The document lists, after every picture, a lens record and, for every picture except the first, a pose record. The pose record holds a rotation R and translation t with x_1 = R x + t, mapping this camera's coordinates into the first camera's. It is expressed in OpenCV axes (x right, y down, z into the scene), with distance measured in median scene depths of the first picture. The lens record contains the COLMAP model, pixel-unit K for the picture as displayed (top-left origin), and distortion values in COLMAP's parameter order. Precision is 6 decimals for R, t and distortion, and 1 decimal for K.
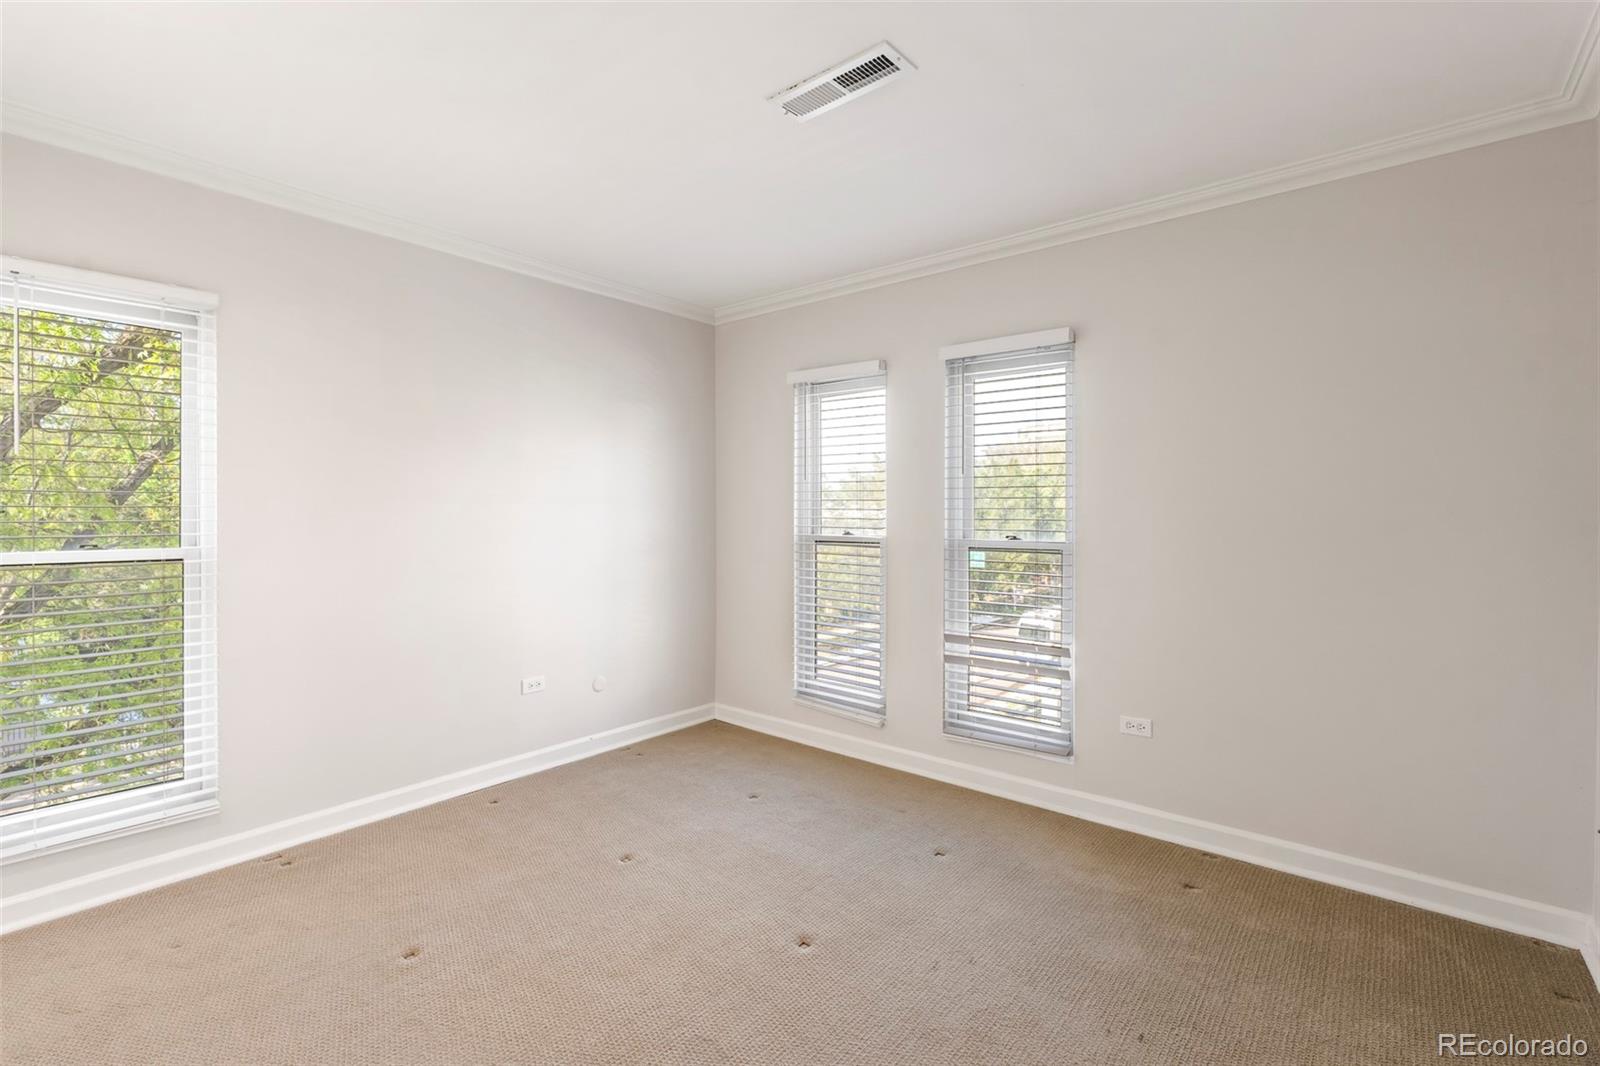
lens RADIAL K [[739.3, 0, 795.4], [0, 739.3, 528.1], [0, 0, 1]] dist [-0.014352, 0.000510]
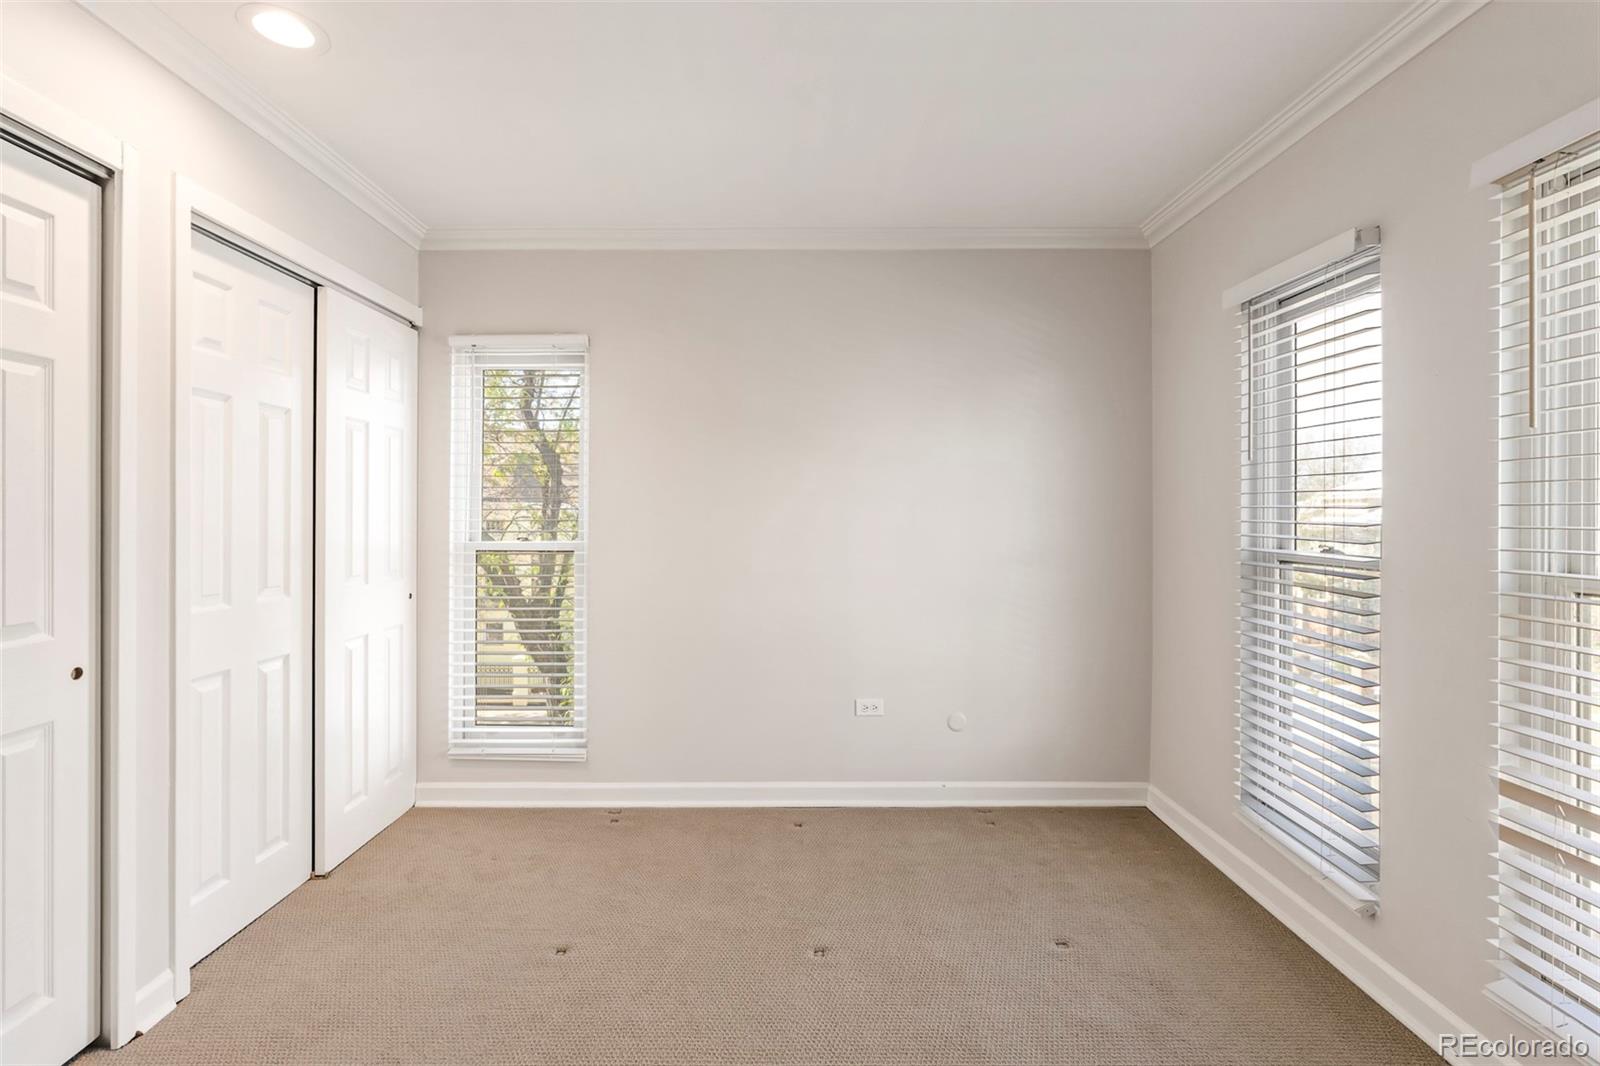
lens RADIAL K [[739.3, 0, 796.9], [0, 739.3, 517.8], [0, 0, 1]] dist [-0.014352, 0.000510]
pose [[0.628543, 0.004708, -0.777760, 0.279343], [-0.016558, 0.999836, -0.007329, -0.007968], [0.777598, 0.017485, 0.628518, 0.363885]]
